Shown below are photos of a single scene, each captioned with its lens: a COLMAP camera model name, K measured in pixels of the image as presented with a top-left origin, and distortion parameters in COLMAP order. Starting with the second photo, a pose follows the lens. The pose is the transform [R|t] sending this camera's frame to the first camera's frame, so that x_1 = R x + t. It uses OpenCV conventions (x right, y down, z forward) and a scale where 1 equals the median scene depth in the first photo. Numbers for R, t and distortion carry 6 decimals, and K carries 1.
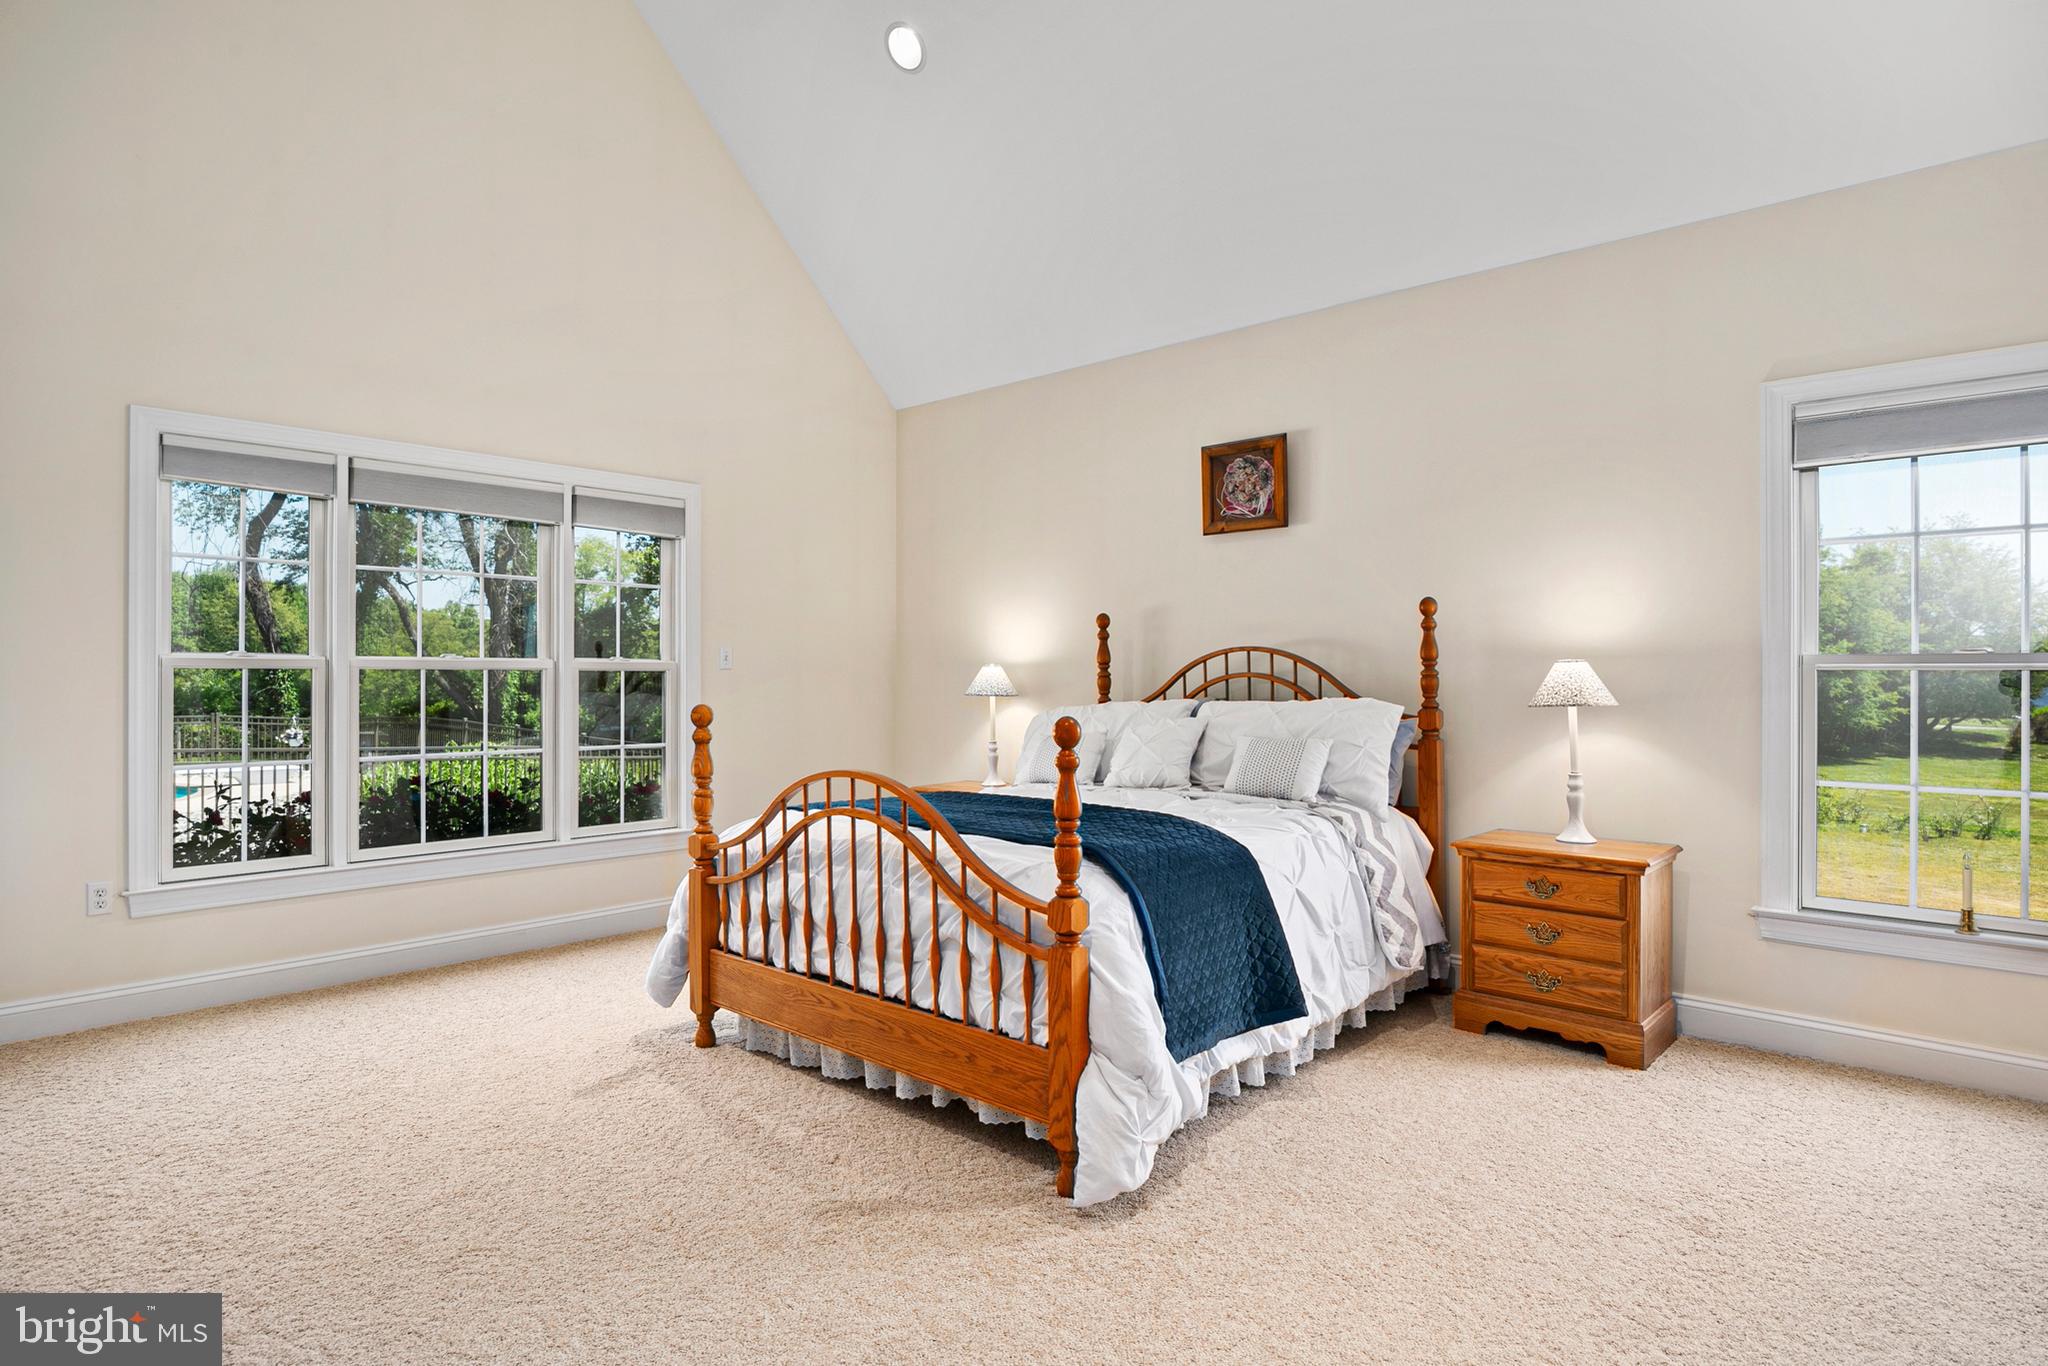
lens RADIAL K [[1091.3, 0, 1024.0], [0, 1091.3, 683.0], [0, 0, 1]] dist [-0.038310, 0.016549]
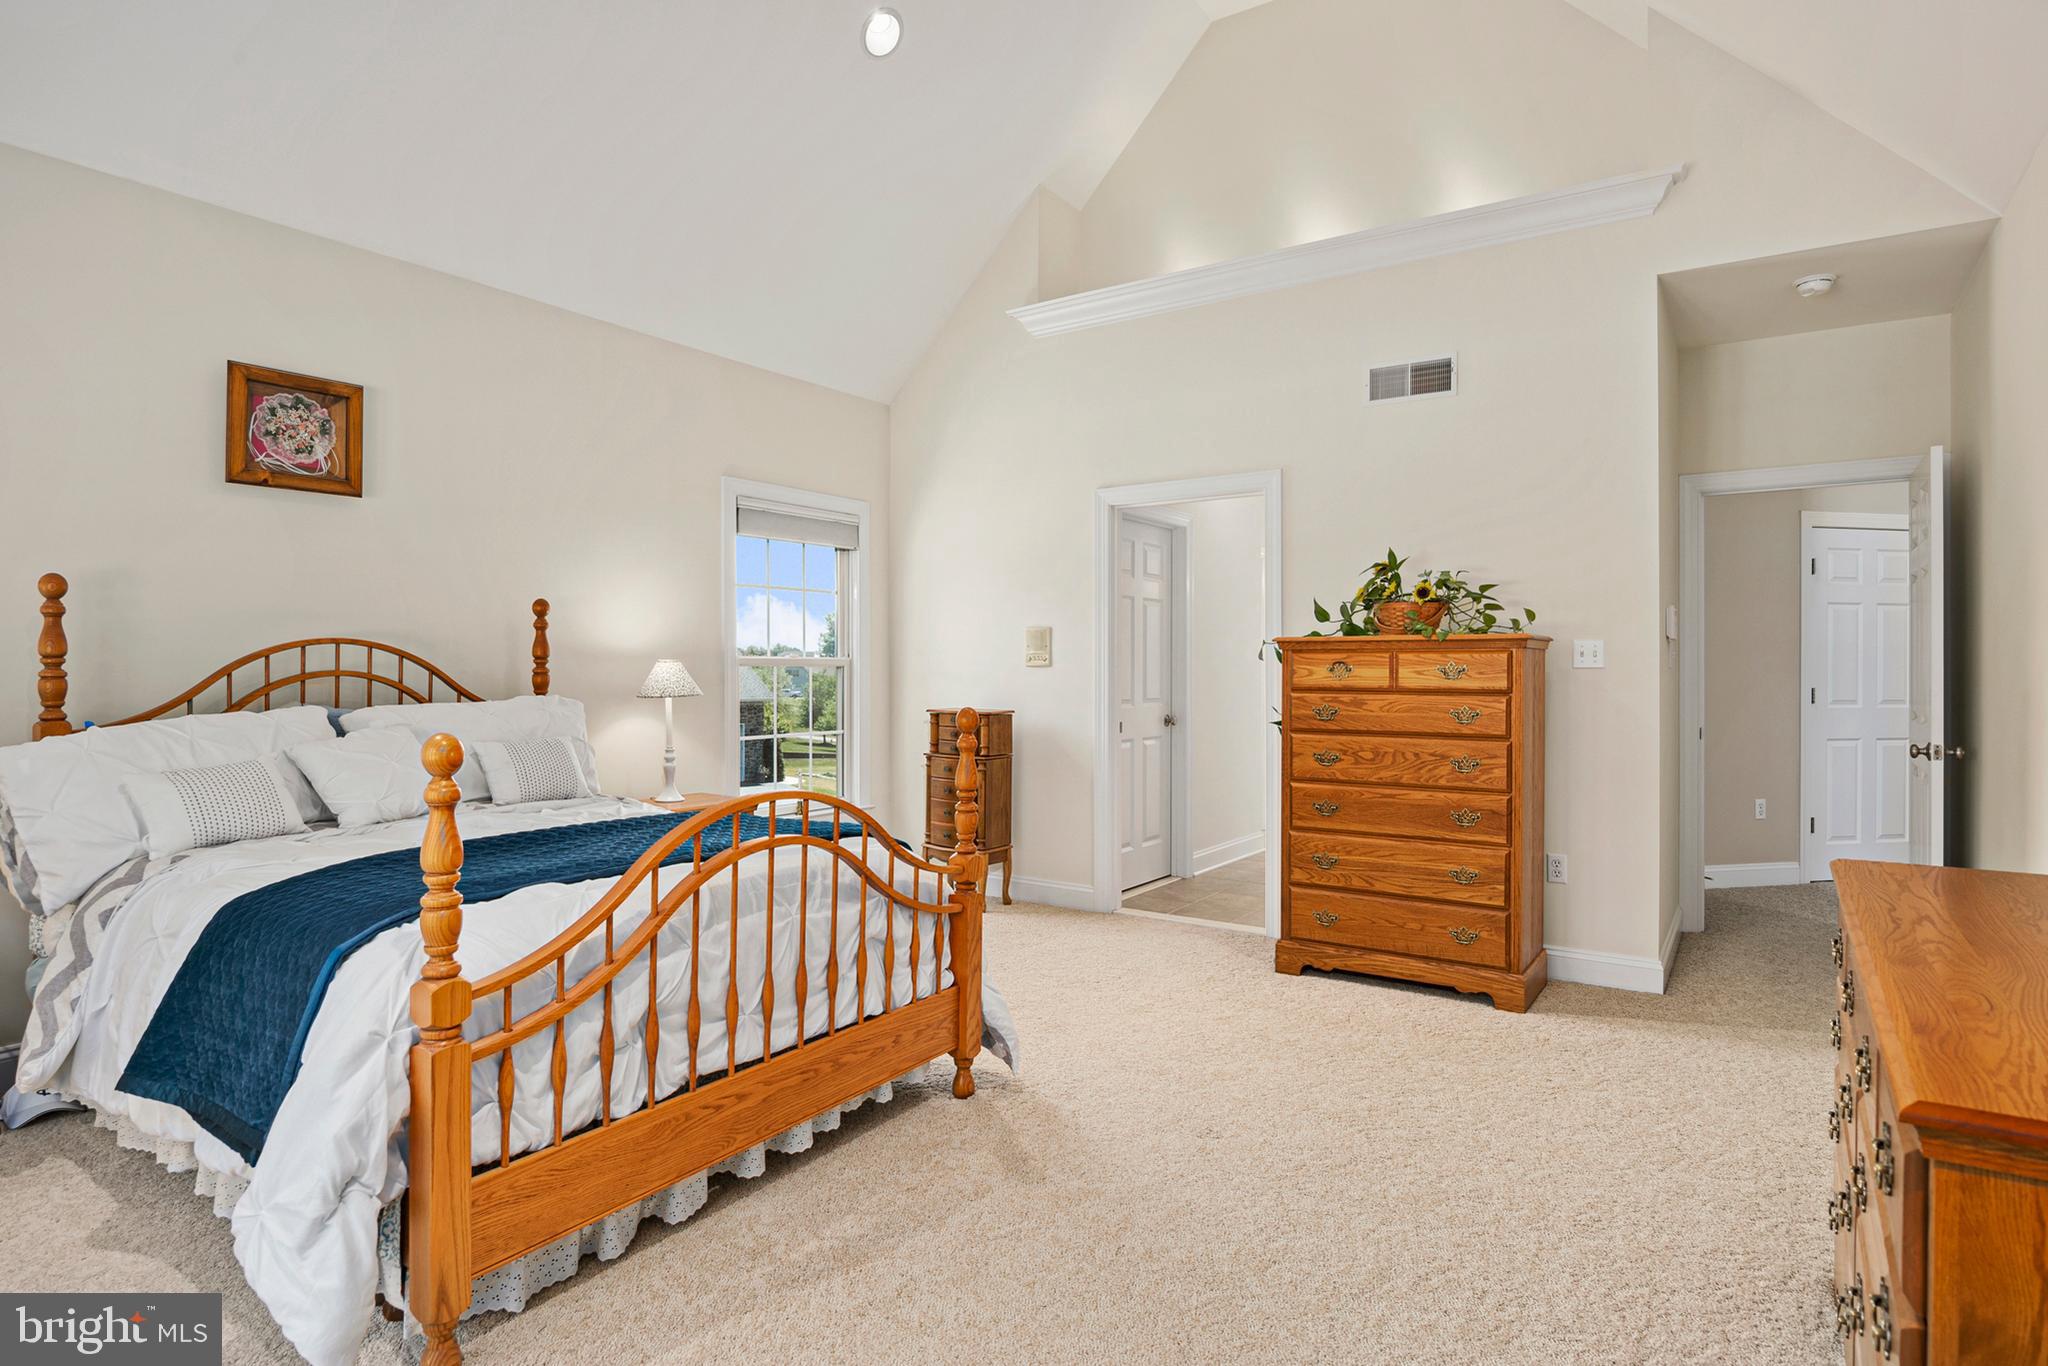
lens RADIAL K [[1091.3, 0, 1024.0], [0, 1091.3, 683.0], [0, 0, 1]] dist [-0.038310, 0.016549]
pose [[-0.133227, -0.013198, 0.990998, -0.876898], [0.009292, 0.999851, 0.014565, -0.009949], [-0.991042, 0.011149, -0.133085, 0.811188]]
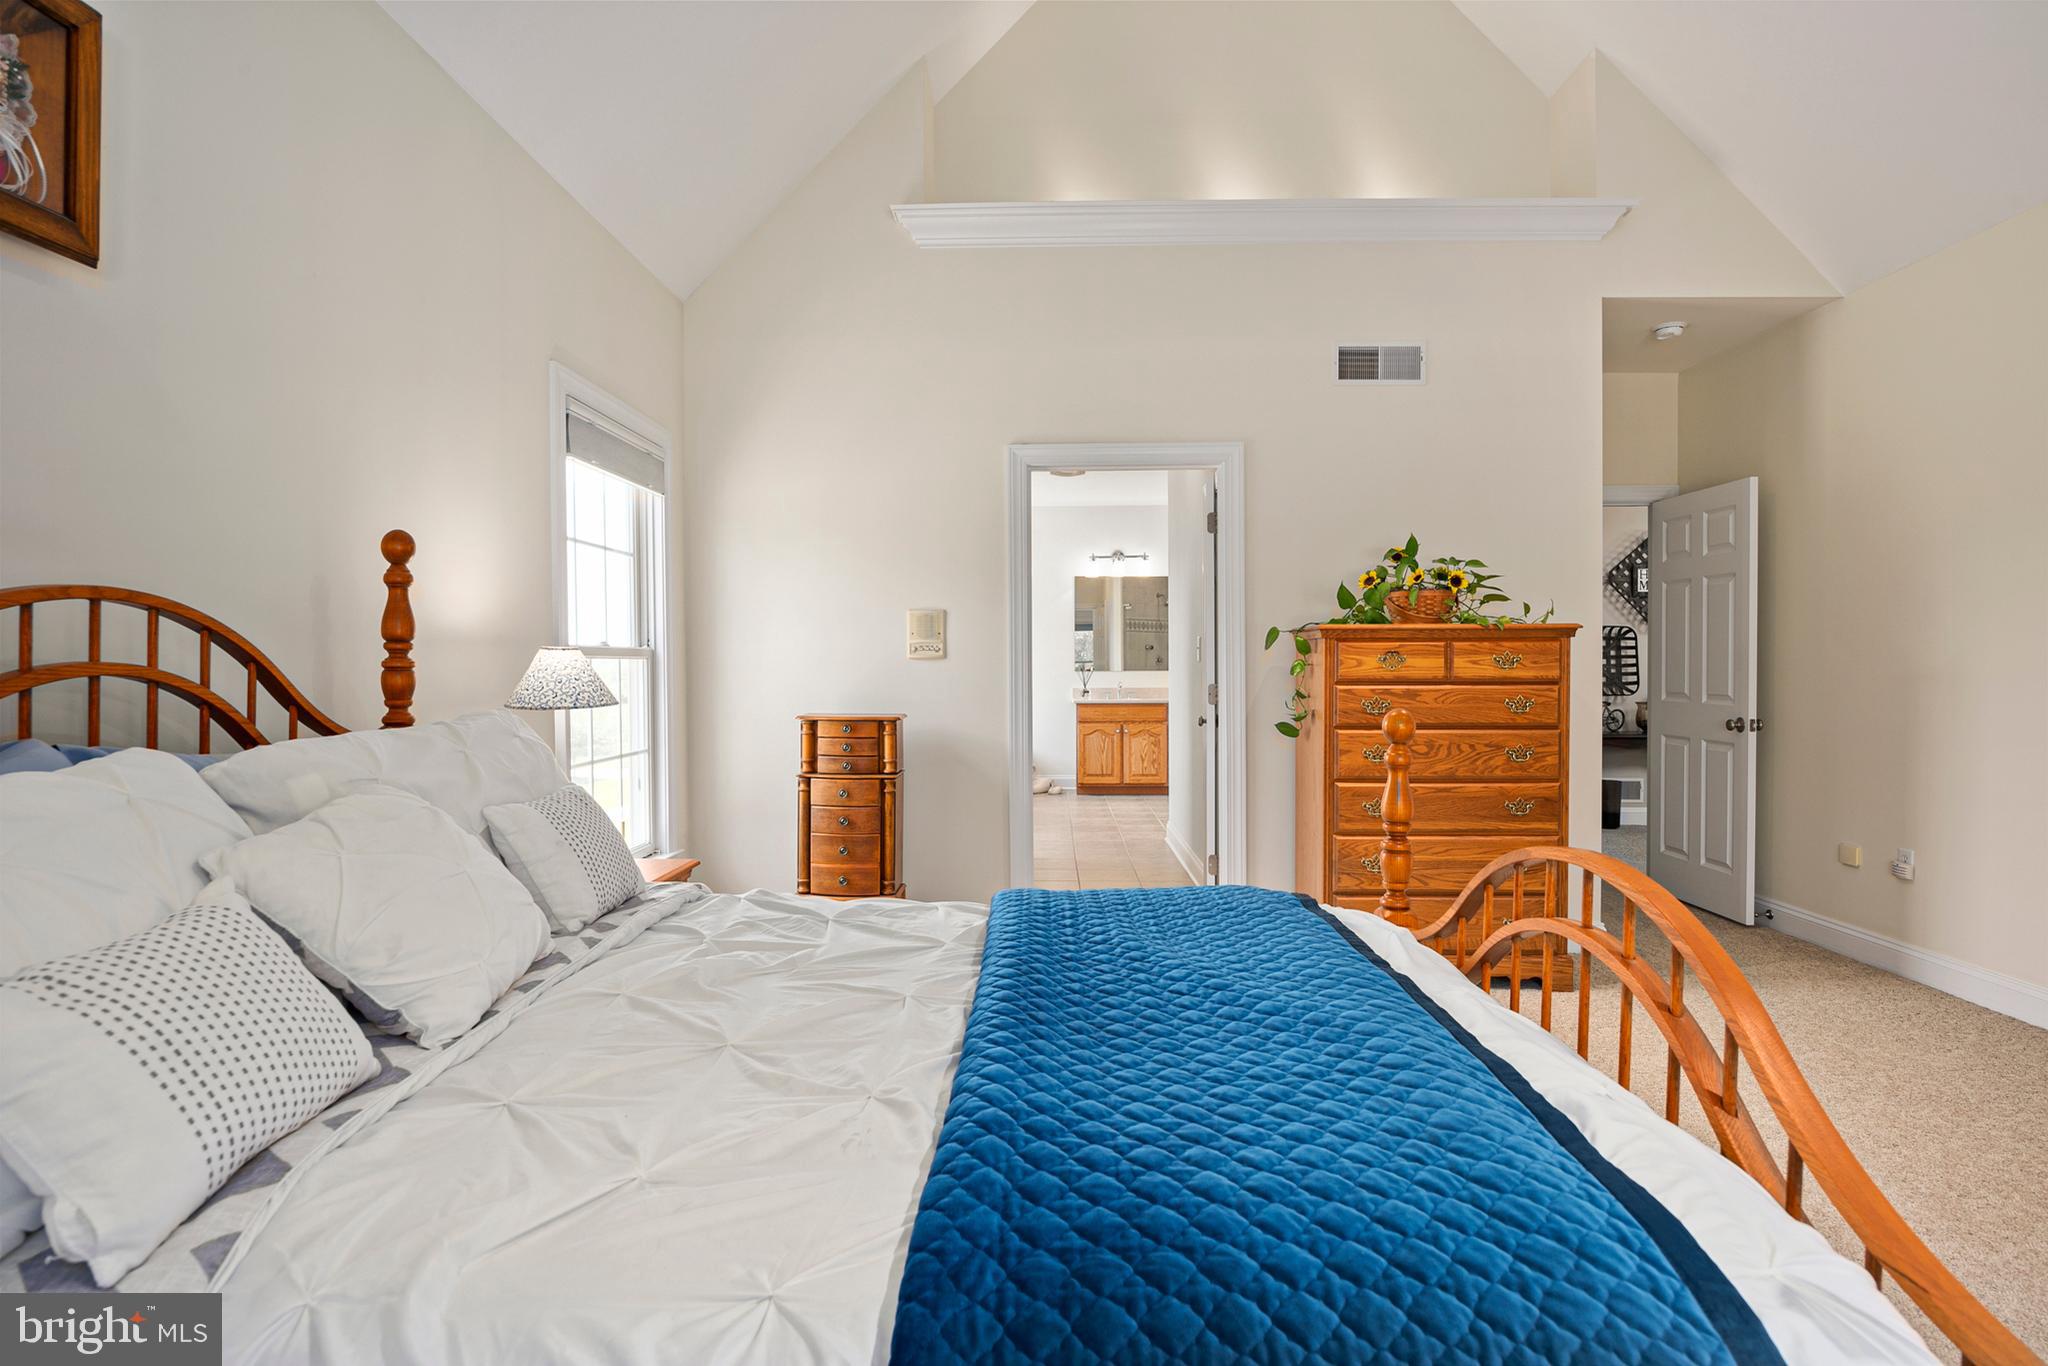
lens RADIAL K [[1091.3, 0, 1024.0], [0, 1091.3, 683.0], [0, 0, 1]] dist [-0.038310, 0.016549]
pose [[-0.655307, -0.010304, 0.755292, -0.315175], [0.011914, 0.999642, 0.023974, -0.011080], [-0.755269, 0.024709, -0.654949, 1.345918]]
